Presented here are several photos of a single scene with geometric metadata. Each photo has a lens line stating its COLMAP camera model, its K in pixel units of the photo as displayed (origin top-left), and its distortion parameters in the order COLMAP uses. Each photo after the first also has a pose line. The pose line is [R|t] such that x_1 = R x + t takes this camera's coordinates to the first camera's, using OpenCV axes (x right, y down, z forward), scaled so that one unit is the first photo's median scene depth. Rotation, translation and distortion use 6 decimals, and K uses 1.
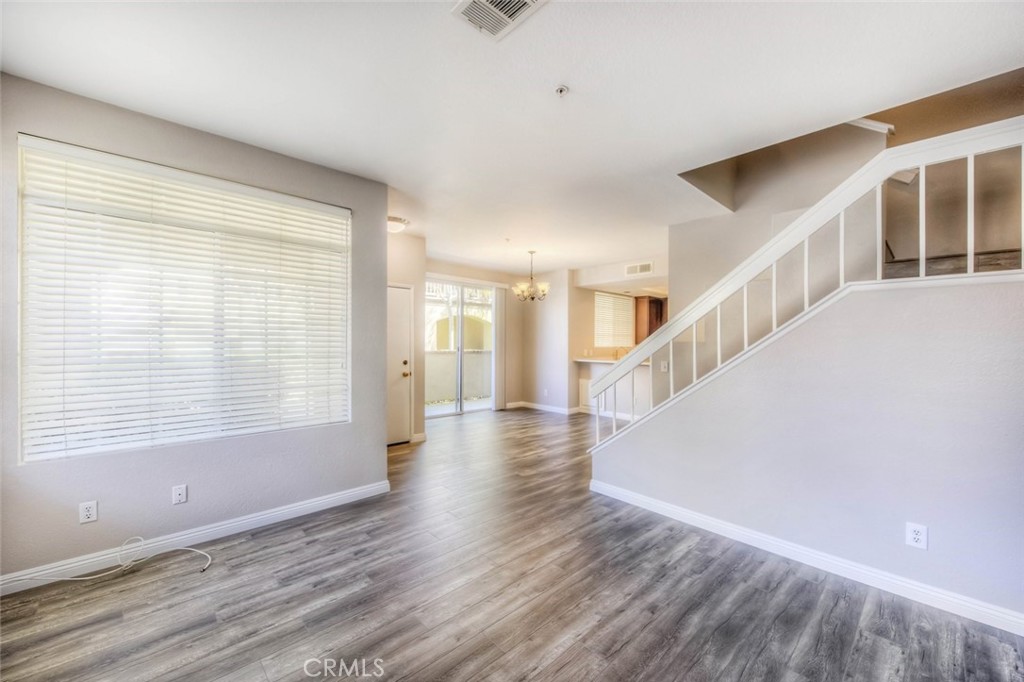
lens RADIAL K [[406.7, 0, 513.5], [0, 406.7, 341.5], [0, 0, 1]] dist [0.010888, -0.000146]
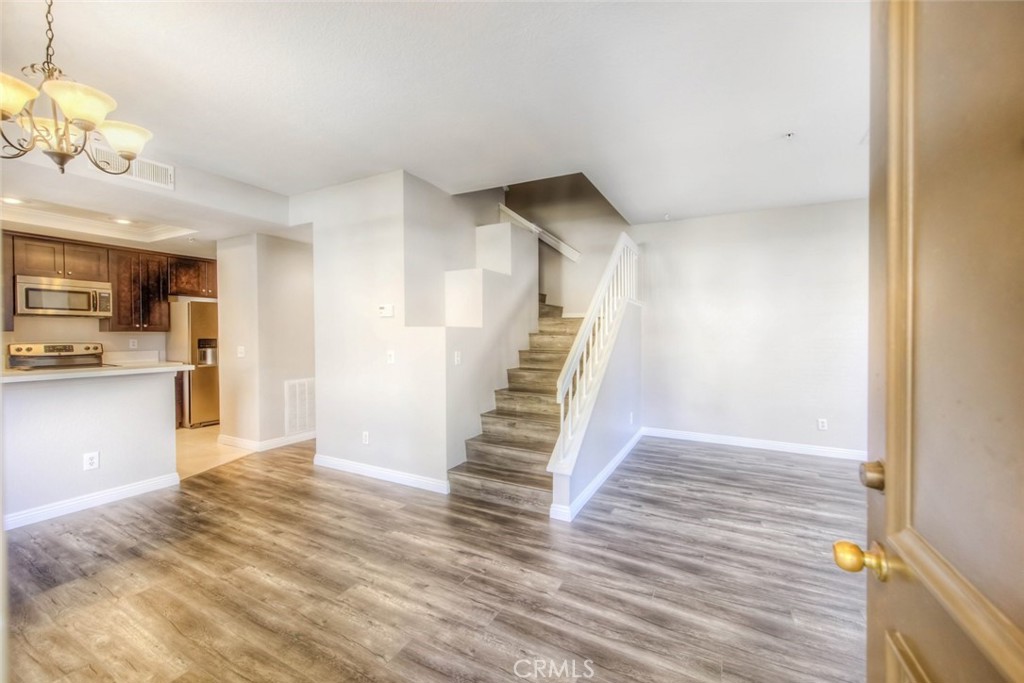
lens RADIAL K [[406.7, 0, 518.2], [0, 406.7, 336.4], [0, 0, 1]] dist [0.010888, -0.000146]
pose [[-0.331855, -0.017031, 0.943177, -0.680009], [-0.002031, 0.999848, 0.017339, 0.008110], [-0.943328, 0.003838, -0.331839, 1.868403]]
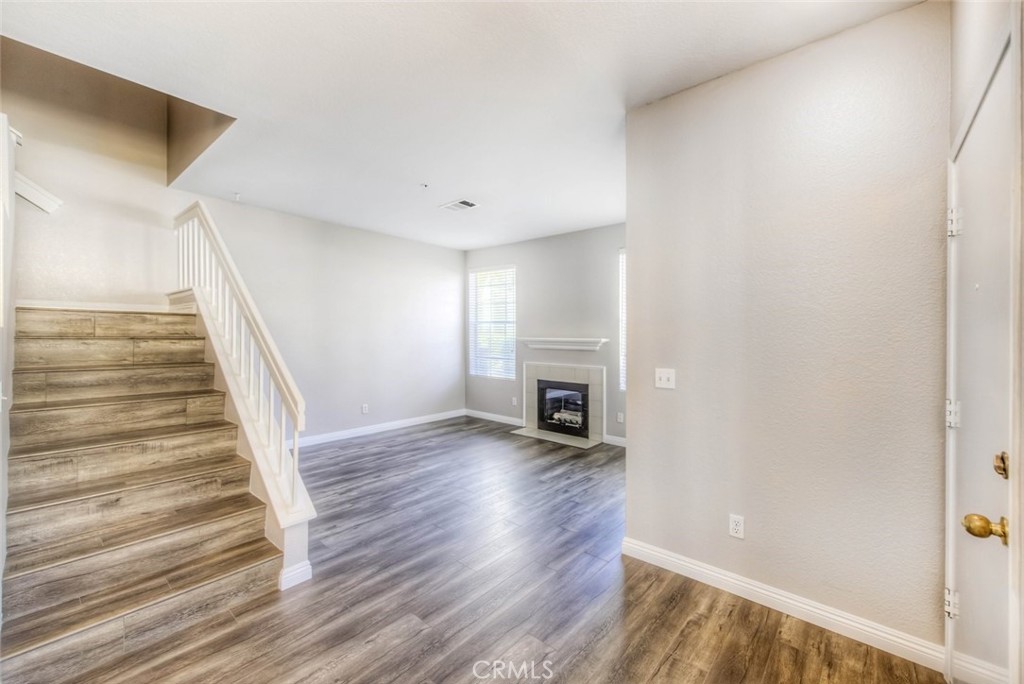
lens RADIAL K [[406.7, 0, 514.2], [0, 406.7, 334.1], [0, 0, 1]] dist [0.010888, -0.000146]
pose [[-0.994929, -0.018927, -0.098784, -0.062604], [-0.019259, 0.999812, 0.002410, -0.005509], [0.098720, 0.004300, -0.995106, 2.270782]]
